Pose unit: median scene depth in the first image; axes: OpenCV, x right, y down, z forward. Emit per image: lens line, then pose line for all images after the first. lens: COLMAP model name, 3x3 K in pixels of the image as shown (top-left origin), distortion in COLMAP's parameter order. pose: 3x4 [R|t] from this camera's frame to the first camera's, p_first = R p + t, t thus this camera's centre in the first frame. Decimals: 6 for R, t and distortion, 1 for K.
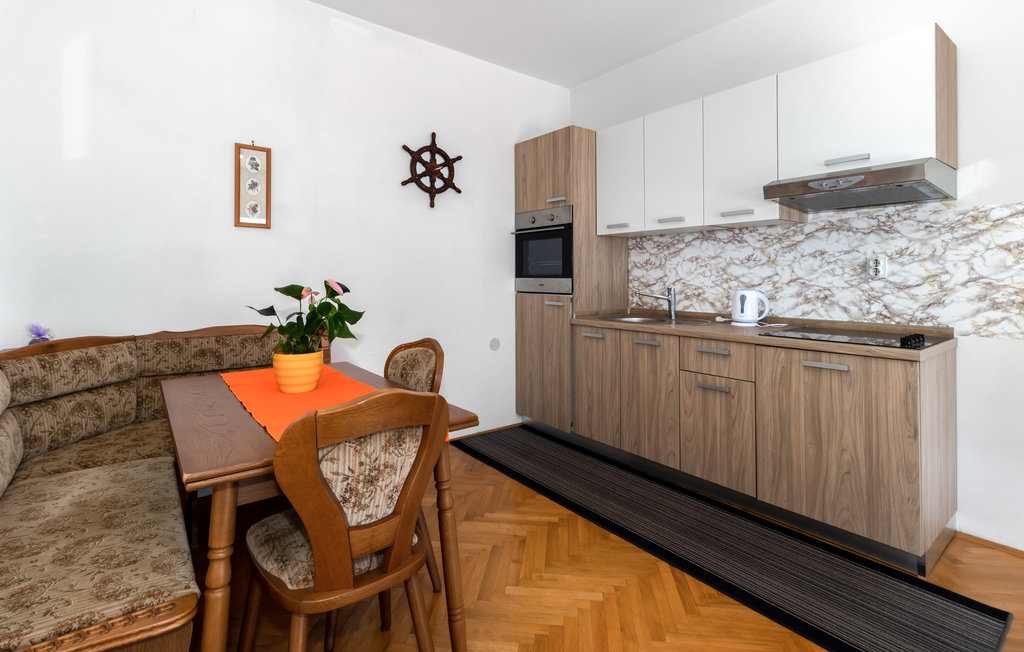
lens RADIAL K [[481.4, 0, 512.8], [0, 481.4, 273.3], [0, 0, 1]] dist [-0.000589, -0.000201]
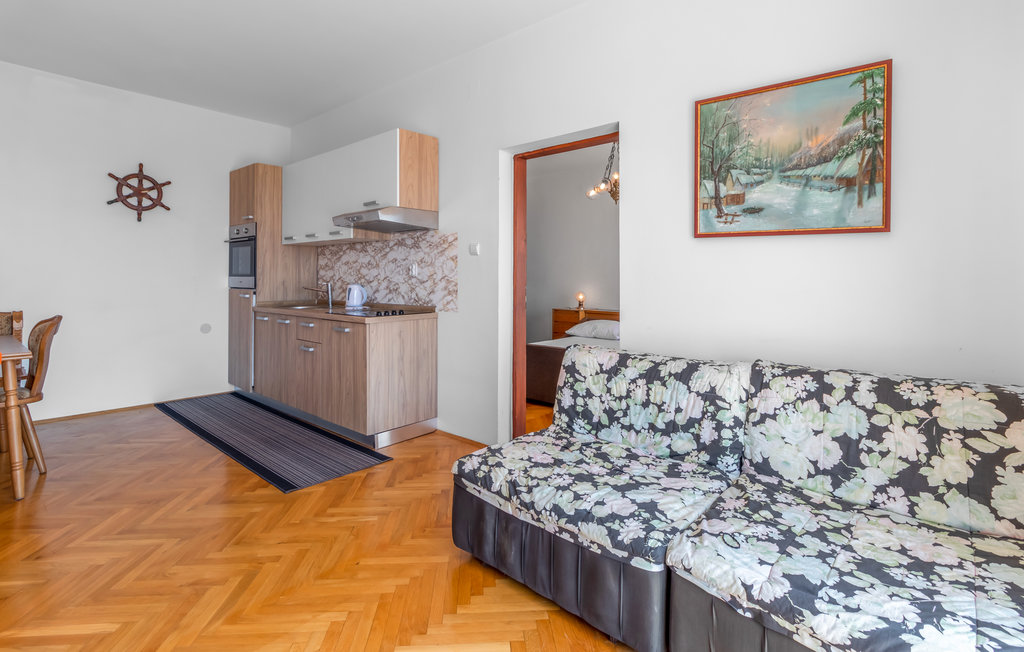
lens RADIAL K [[497.0, 0, 504.8], [0, 497.0, 268.0], [0, 0, 1]] dist [0.012553, -0.000215]
pose [[0.985603, 0.006785, 0.168942, 0.575477], [-0.004667, 0.999906, -0.012928, 0.001126], [-0.169013, 0.011953, 0.985541, -0.487537]]
